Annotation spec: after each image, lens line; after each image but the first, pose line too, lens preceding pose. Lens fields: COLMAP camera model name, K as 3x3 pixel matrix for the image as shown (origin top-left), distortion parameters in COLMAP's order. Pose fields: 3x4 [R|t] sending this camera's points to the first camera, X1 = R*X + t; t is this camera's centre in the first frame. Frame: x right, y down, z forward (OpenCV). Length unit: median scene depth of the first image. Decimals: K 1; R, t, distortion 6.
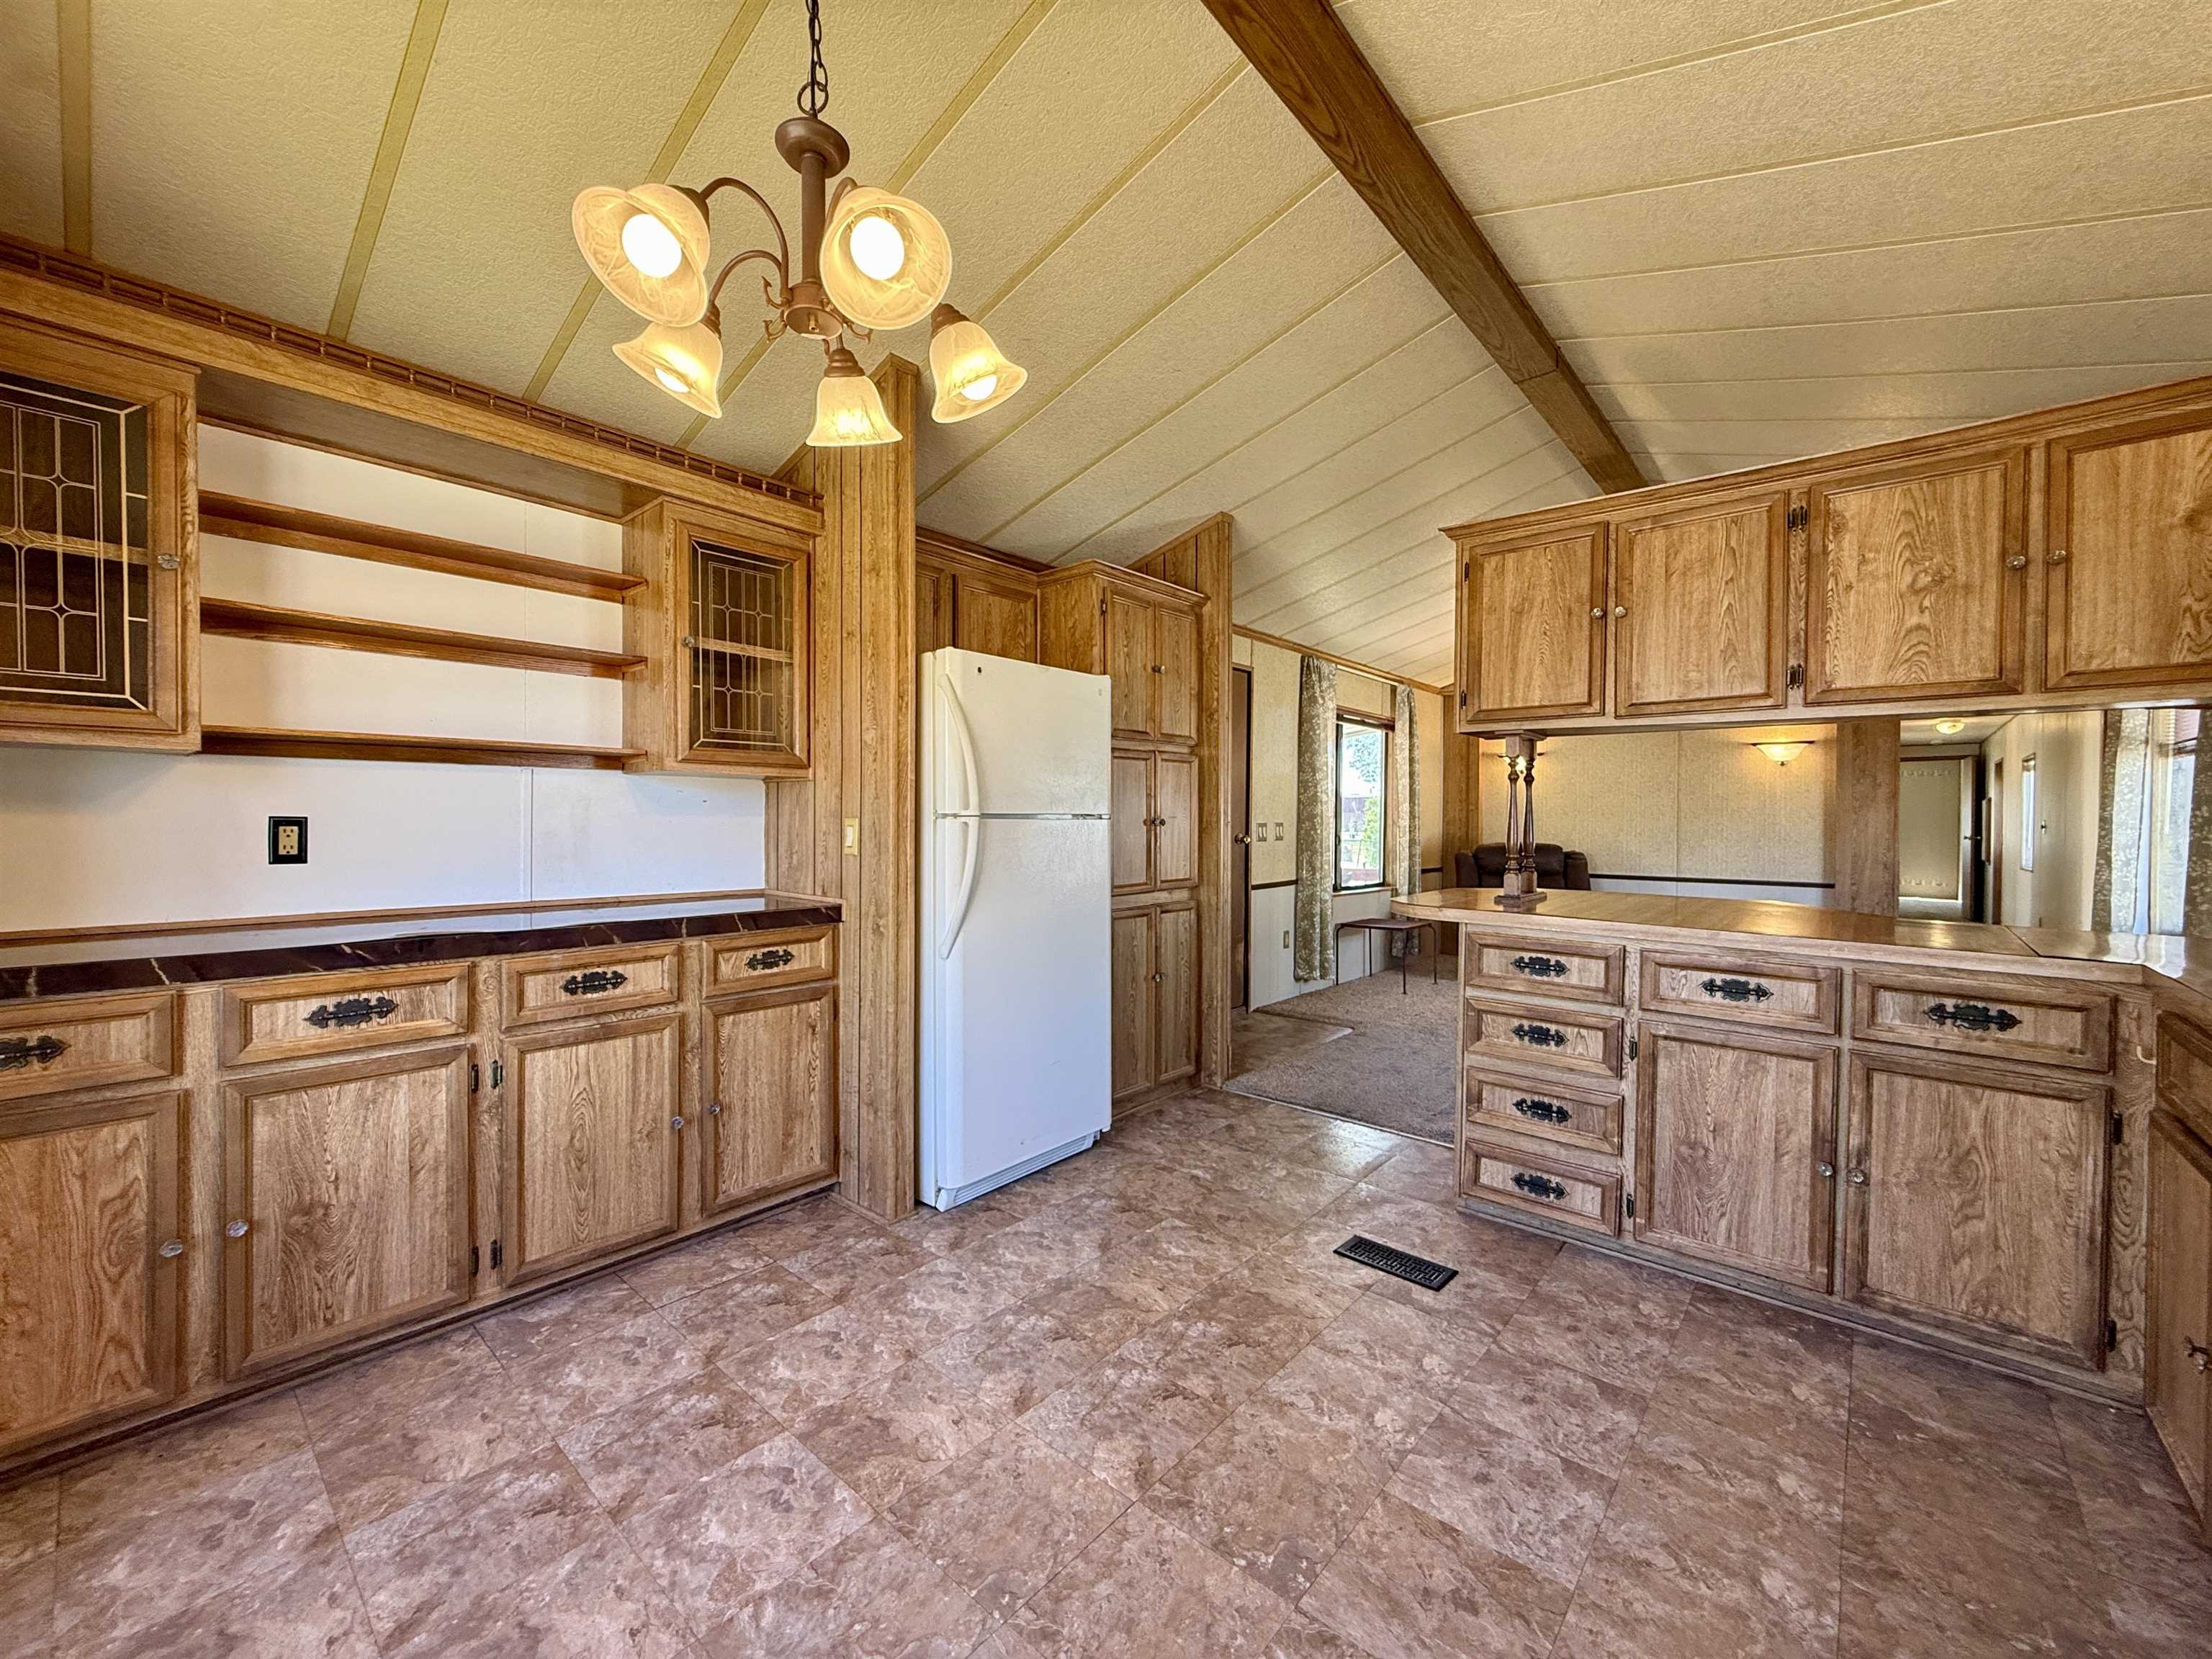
lens RADIAL K [[876.3, 0, 1102.7], [0, 876.3, 827.8], [0, 0, 1]] dist [-0.000689, 0.000016]
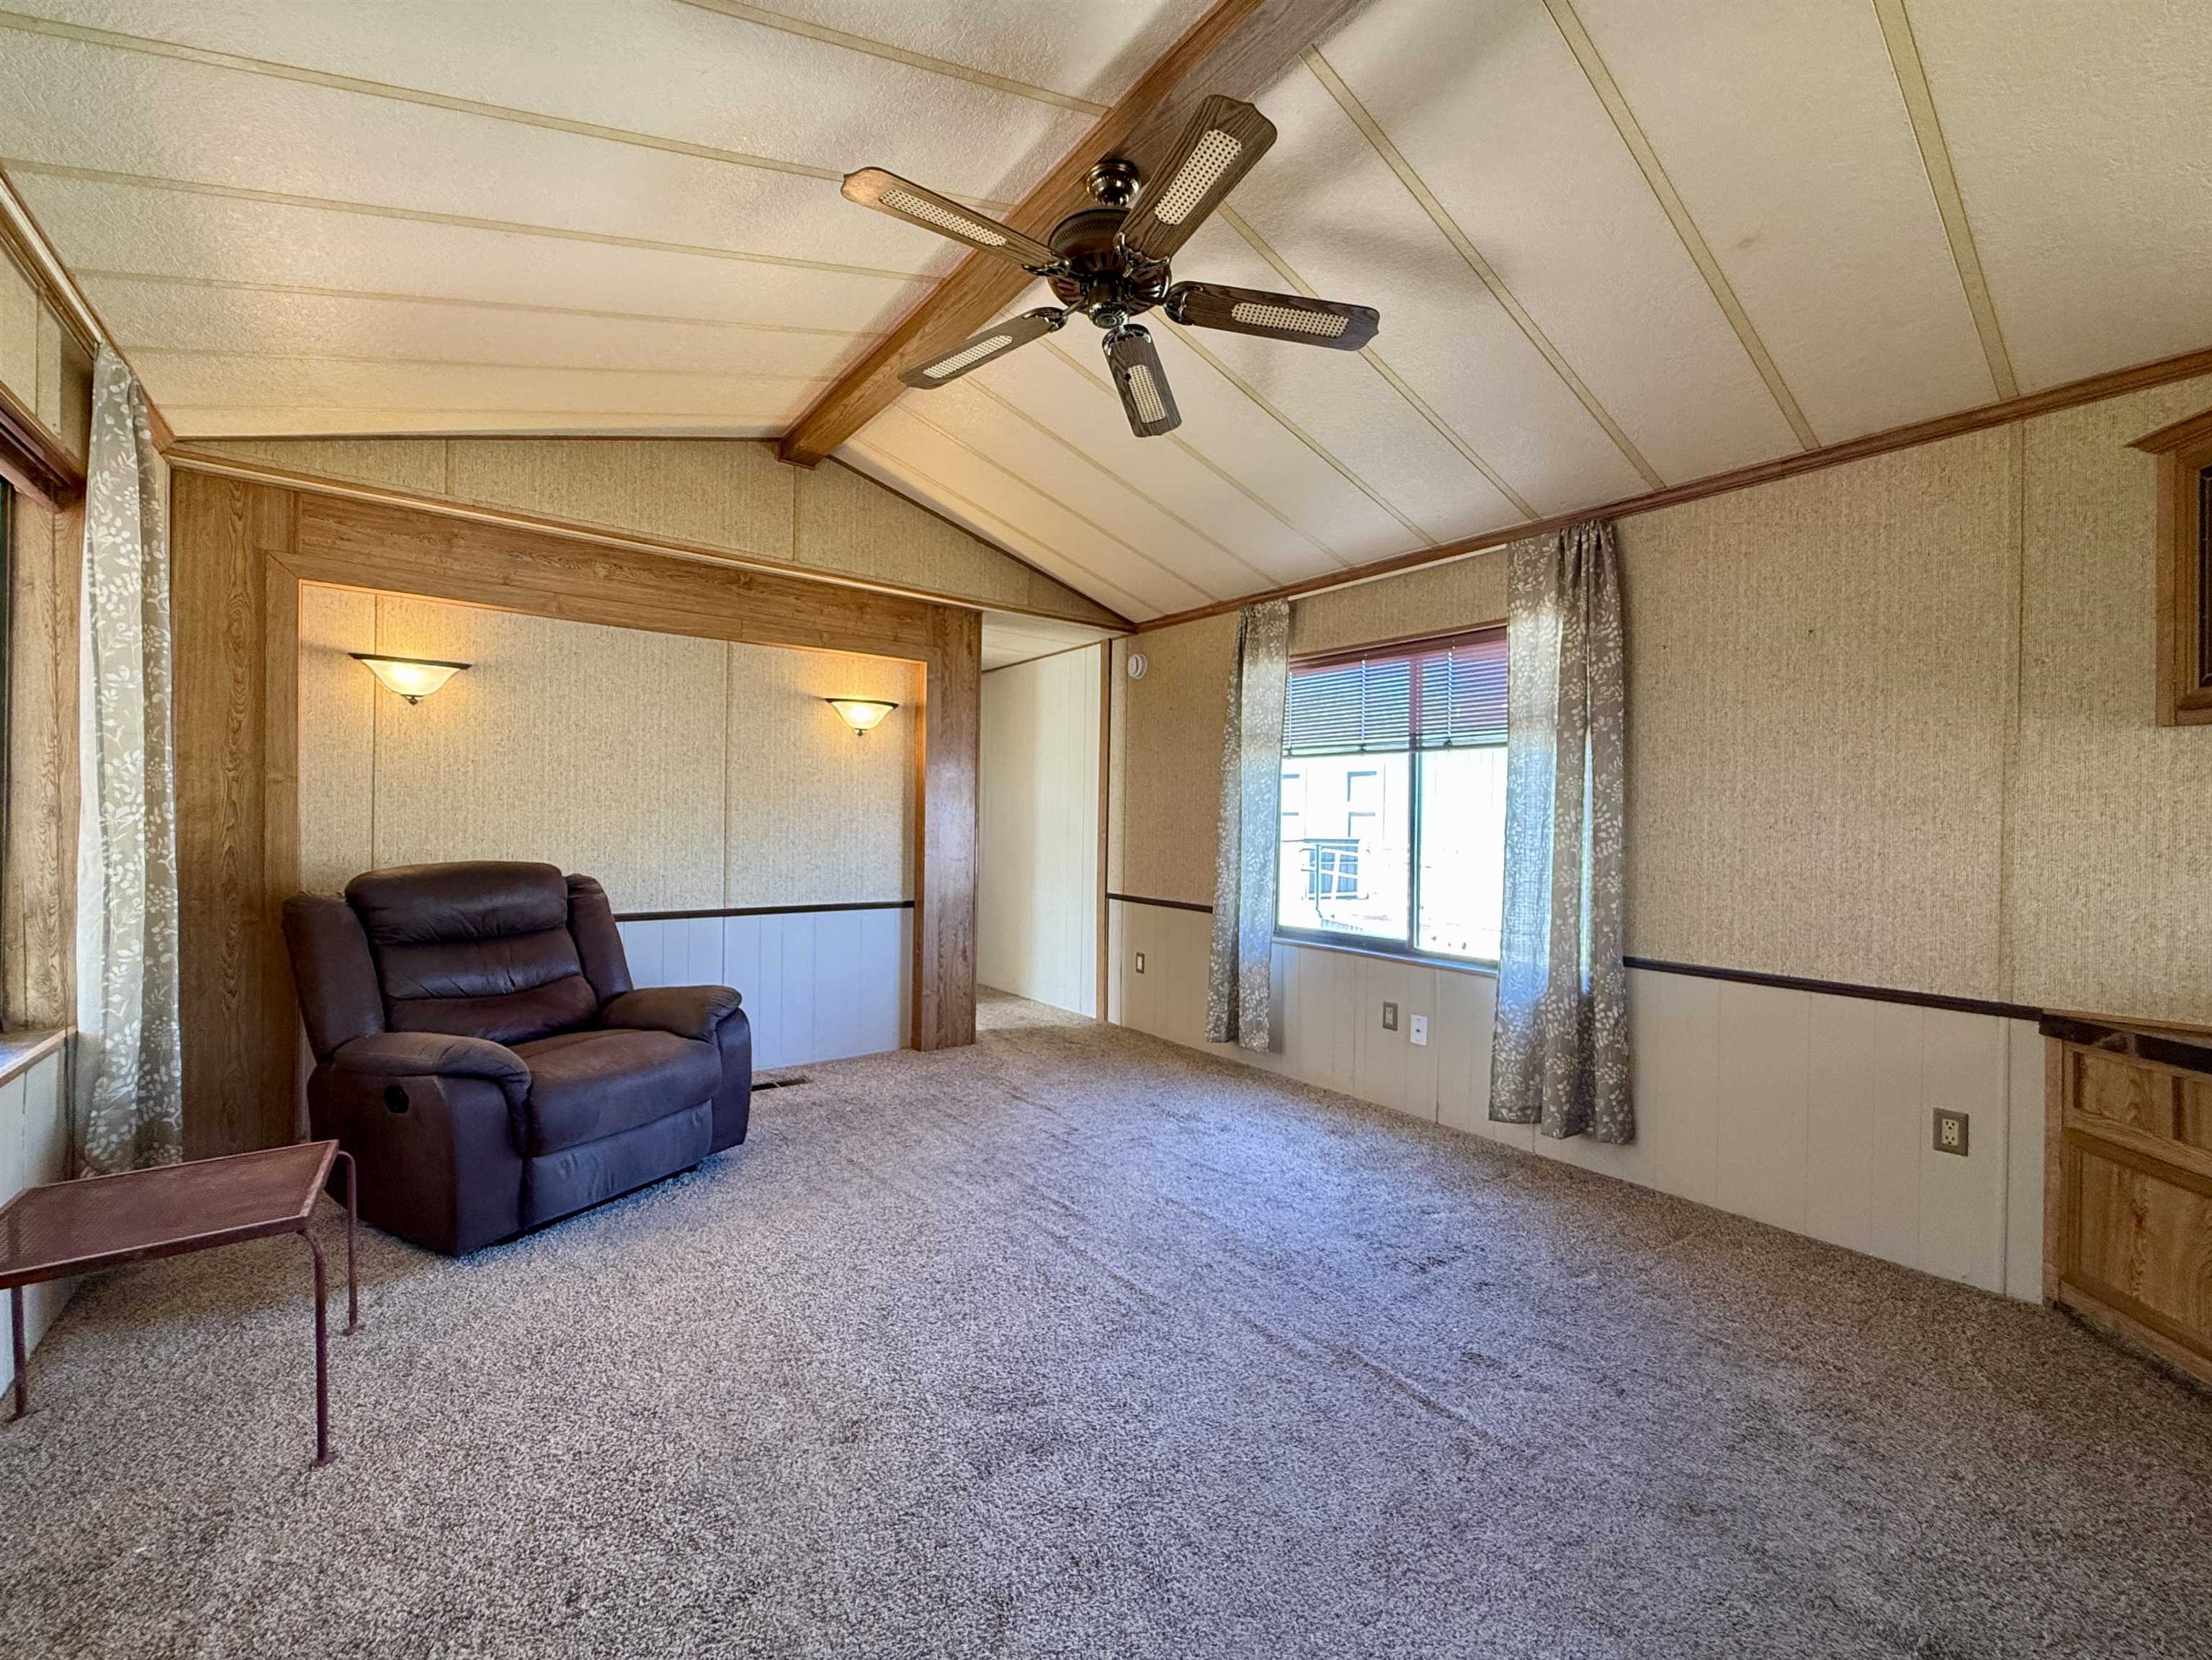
lens RADIAL K [[894.9, 0, 1106.0], [0, 894.9, 830.0], [0, 0, 1]] dist [-0.000185, -0.000138]
pose [[0.197756, -0.014252, 0.980148, 0.321900], [-0.007005, 0.999848, 0.015952, -0.024118], [-0.980226, -0.010021, 0.197626, 1.789301]]
